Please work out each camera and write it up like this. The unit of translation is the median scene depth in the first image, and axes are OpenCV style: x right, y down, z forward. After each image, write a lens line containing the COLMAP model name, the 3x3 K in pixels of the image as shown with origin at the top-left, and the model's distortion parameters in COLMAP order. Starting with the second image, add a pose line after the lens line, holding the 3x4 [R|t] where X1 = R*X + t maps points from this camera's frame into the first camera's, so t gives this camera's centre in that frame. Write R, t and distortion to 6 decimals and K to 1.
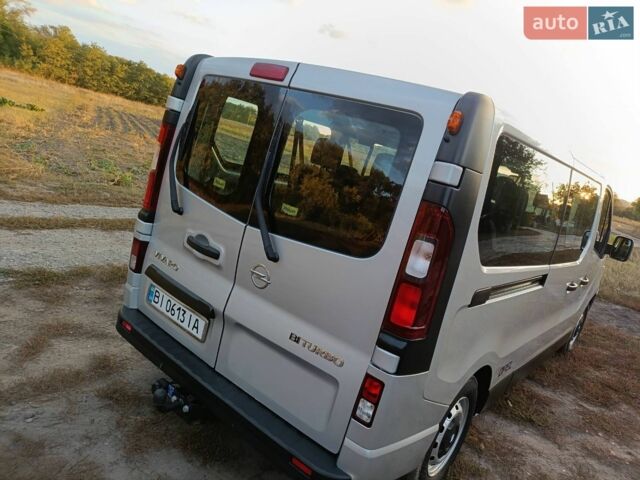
lens RADIAL K [[499.0, 0, 320.0], [0, 499.0, 240.0], [0, 0, 1]] dist [-0.003938, -0.003363]
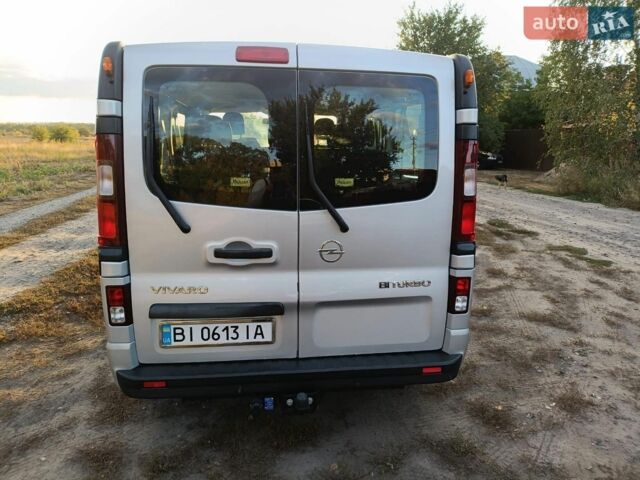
lens RADIAL K [[531.2, 0, 320.0], [0, 531.2, 240.0], [0, 0, 1]] dist [0.008831, 0.002076]
pose [[0.634542, -0.374063, 0.676338, -0.809889], [0.282557, 0.926777, 0.247479, -0.214786], [-0.719387, 0.034068, 0.693773, 0.204772]]
